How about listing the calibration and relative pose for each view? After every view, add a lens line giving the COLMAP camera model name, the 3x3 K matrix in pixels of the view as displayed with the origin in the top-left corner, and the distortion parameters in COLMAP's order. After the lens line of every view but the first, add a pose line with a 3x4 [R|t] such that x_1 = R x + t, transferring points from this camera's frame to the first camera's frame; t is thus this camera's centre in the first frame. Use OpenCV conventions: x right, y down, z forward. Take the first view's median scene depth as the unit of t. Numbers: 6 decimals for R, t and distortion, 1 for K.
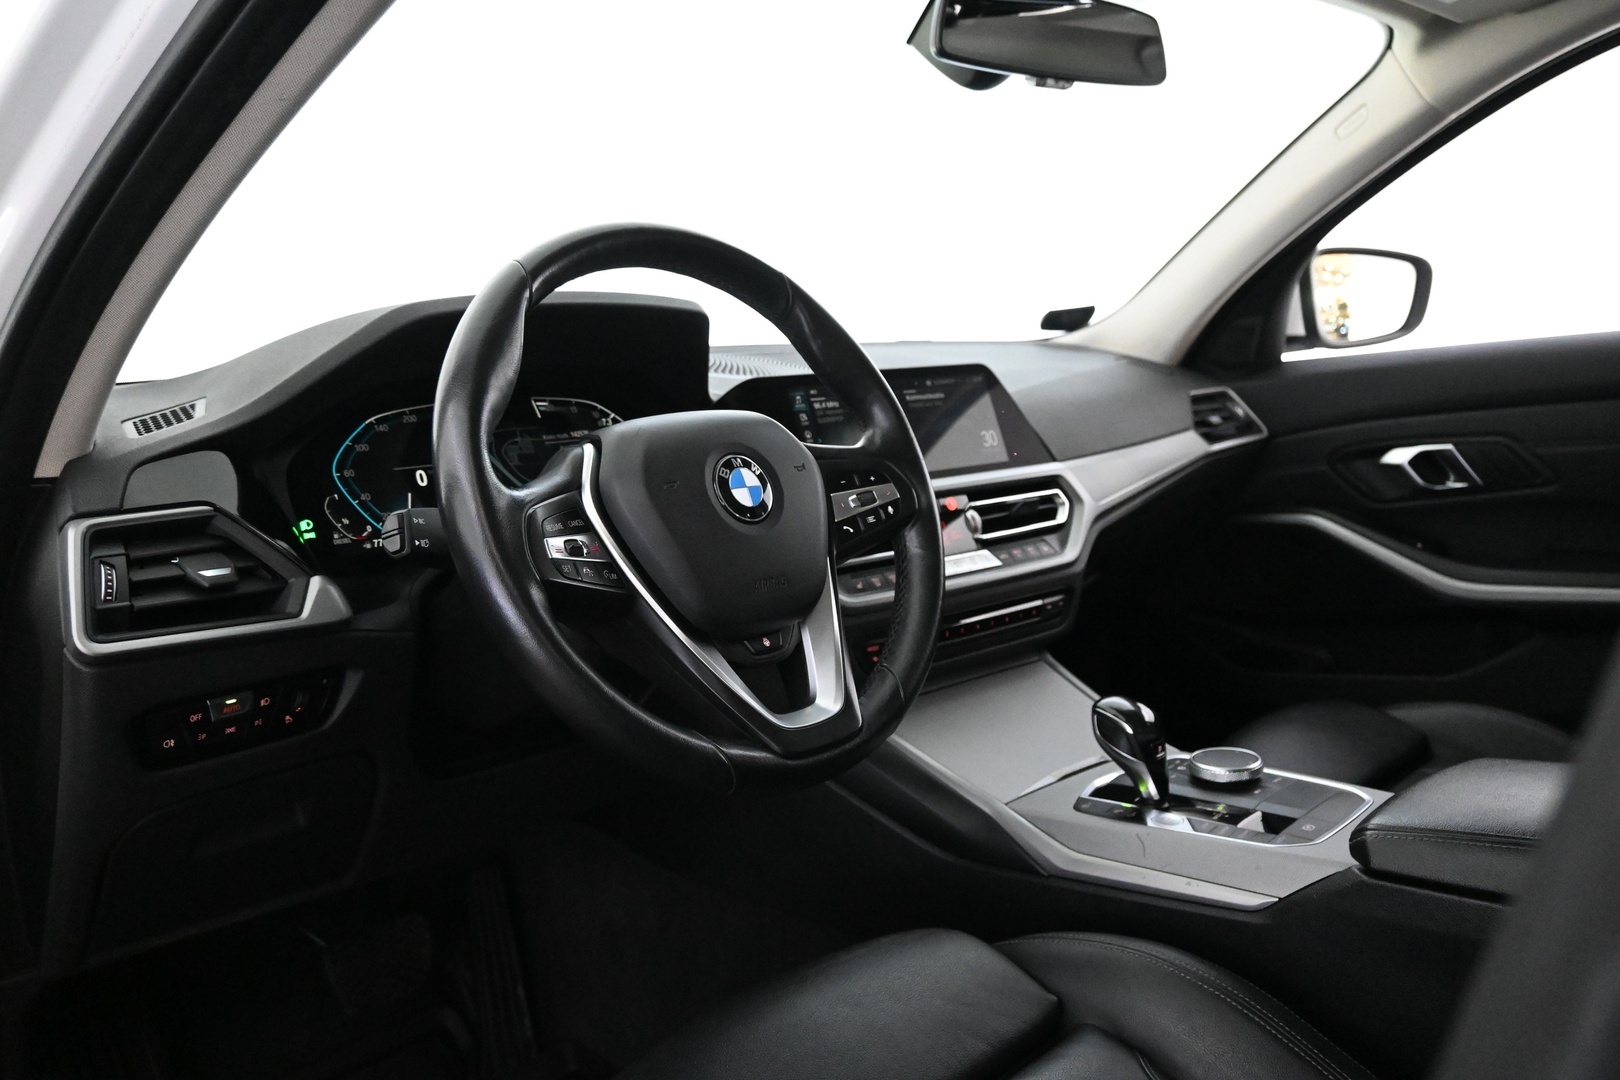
lens RADIAL K [[1245.7, 0, 810.0], [0, 1245.7, 540.0], [0, 0, 1]] dist [-0.002580, -0.000507]
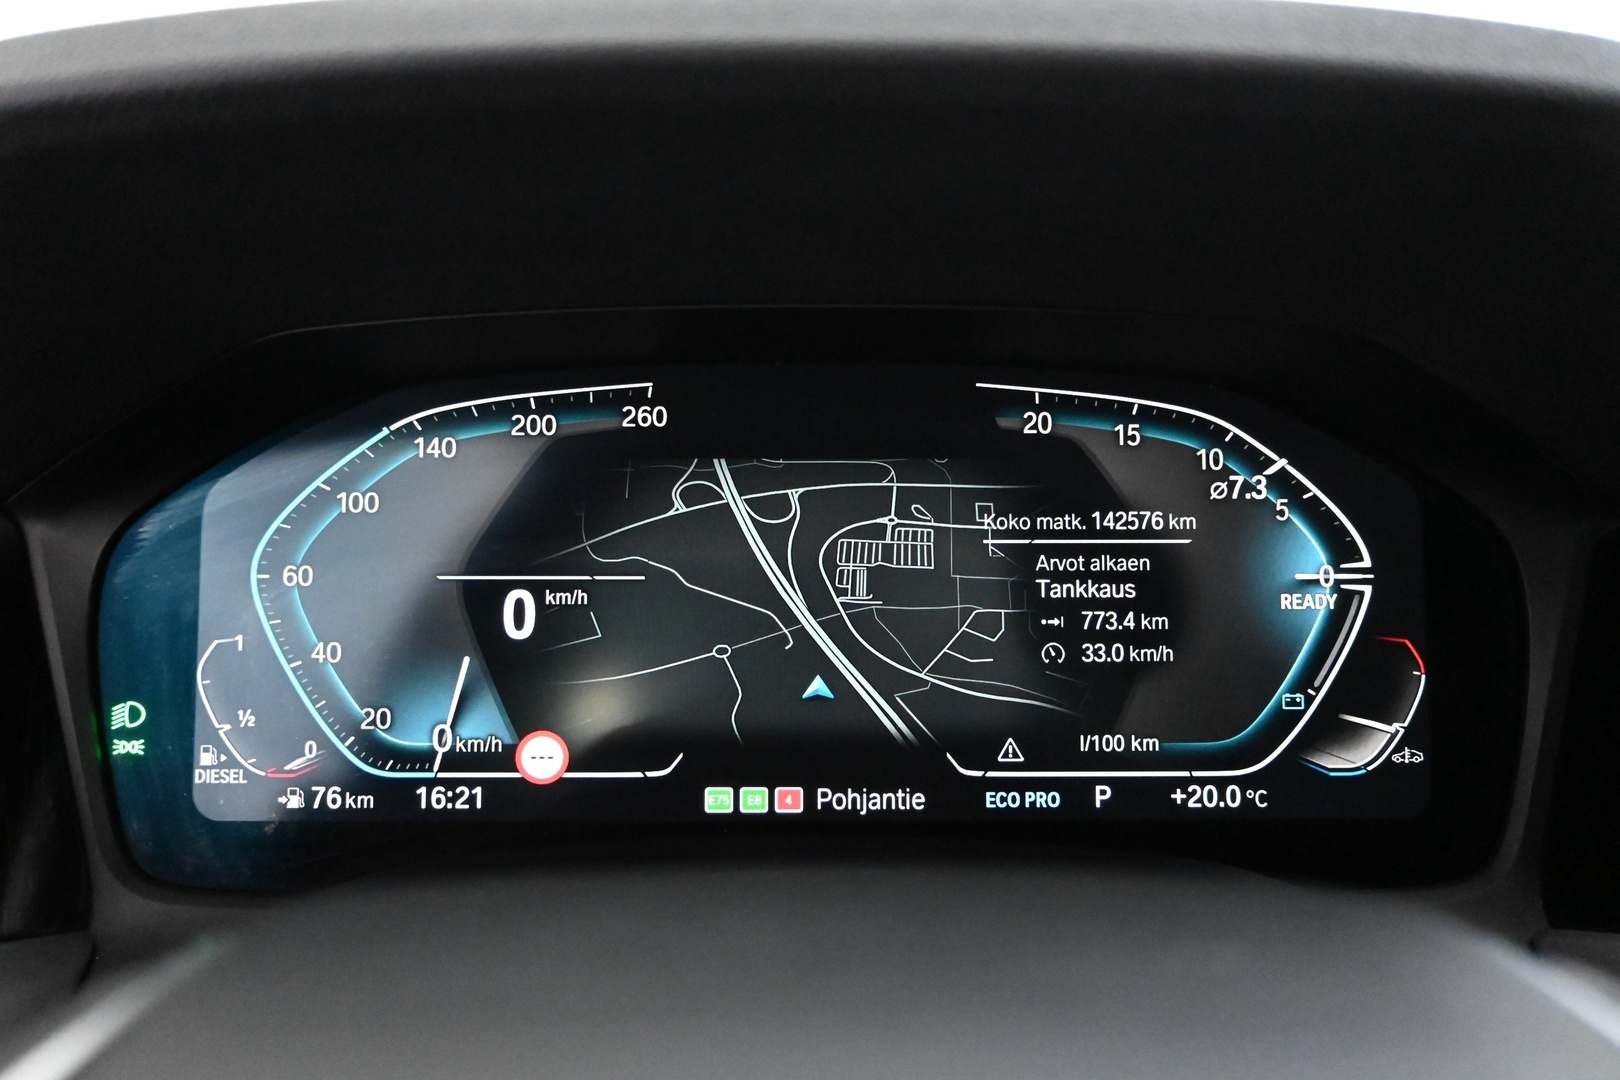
lens RADIAL K [[1325.8, 0, 810.0], [0, 1325.8, 540.0], [0, 0, 1]] dist [0.002118, -0.004999]
pose [[0.707545, 0.231676, -0.667612, -0.026737], [-0.137039, 0.971781, 0.191993, -0.132703], [0.693254, -0.044355, 0.719328, 0.729608]]
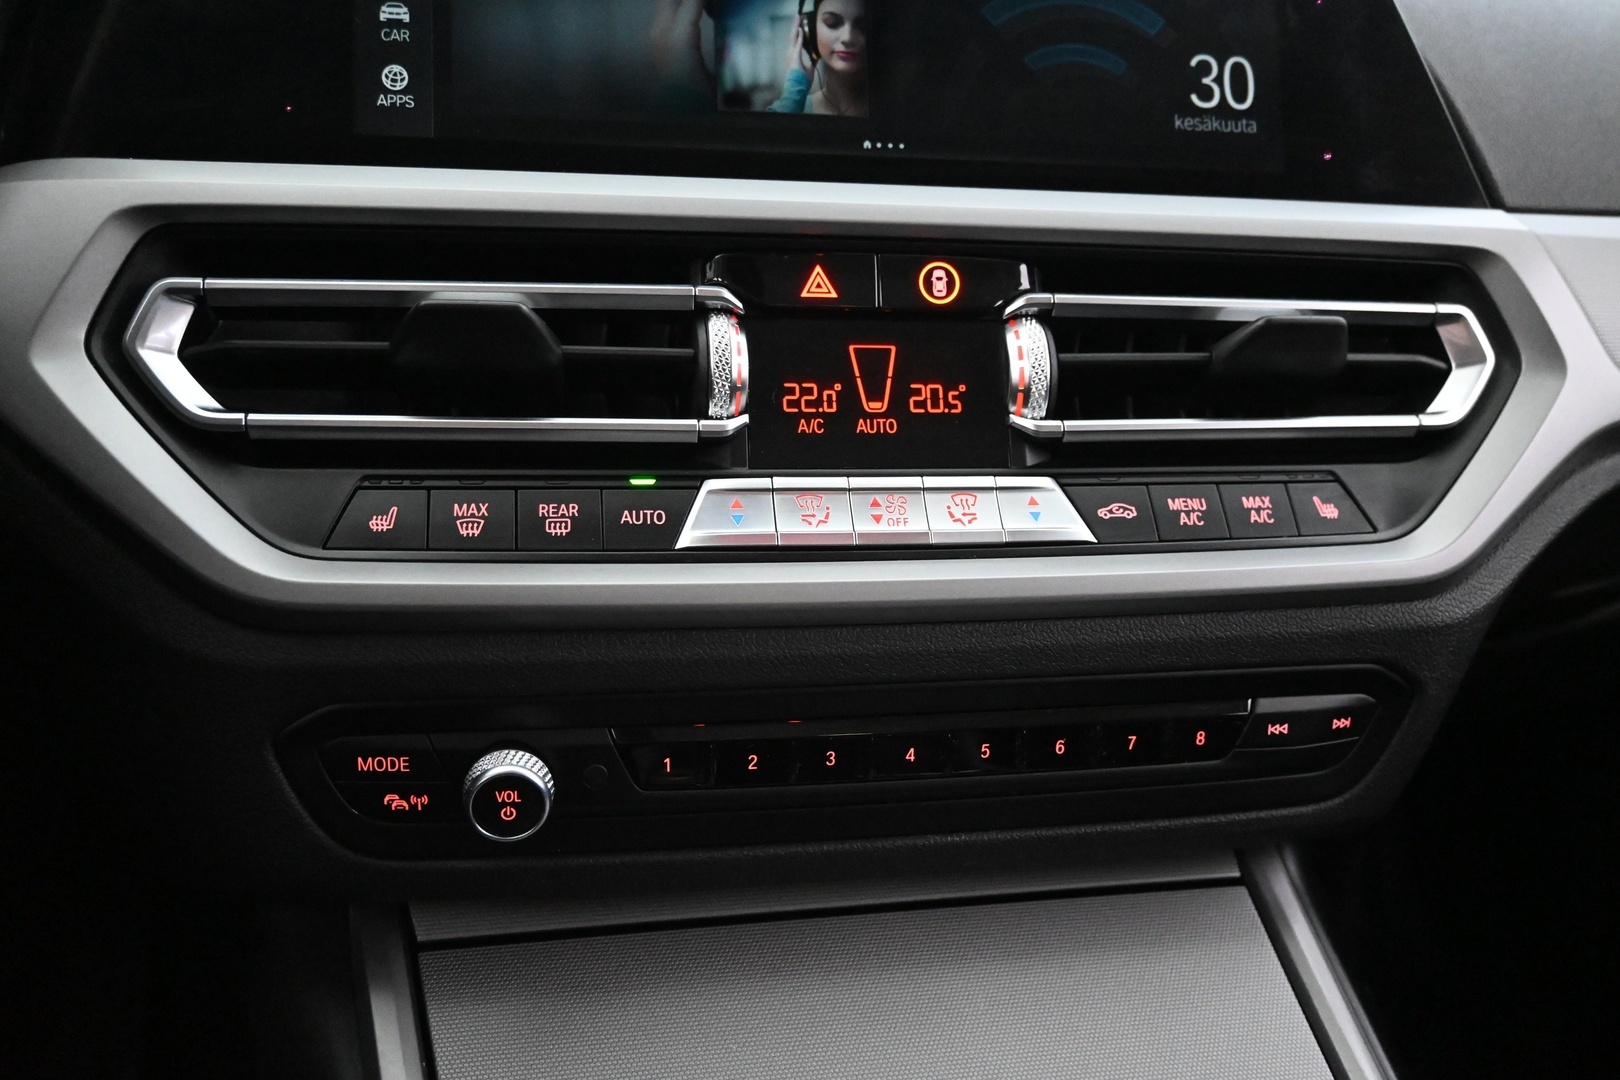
lens RADIAL K [[1325.8, 0, 810.0], [0, 1325.8, 540.0], [0, 0, 1]] dist [0.002118, -0.004999]
pose [[0.887573, 0.208782, -0.410639, 0.254206], [-0.151118, 0.974032, 0.168595, -0.022114], [0.435175, -0.087585, 0.896076, 0.848681]]
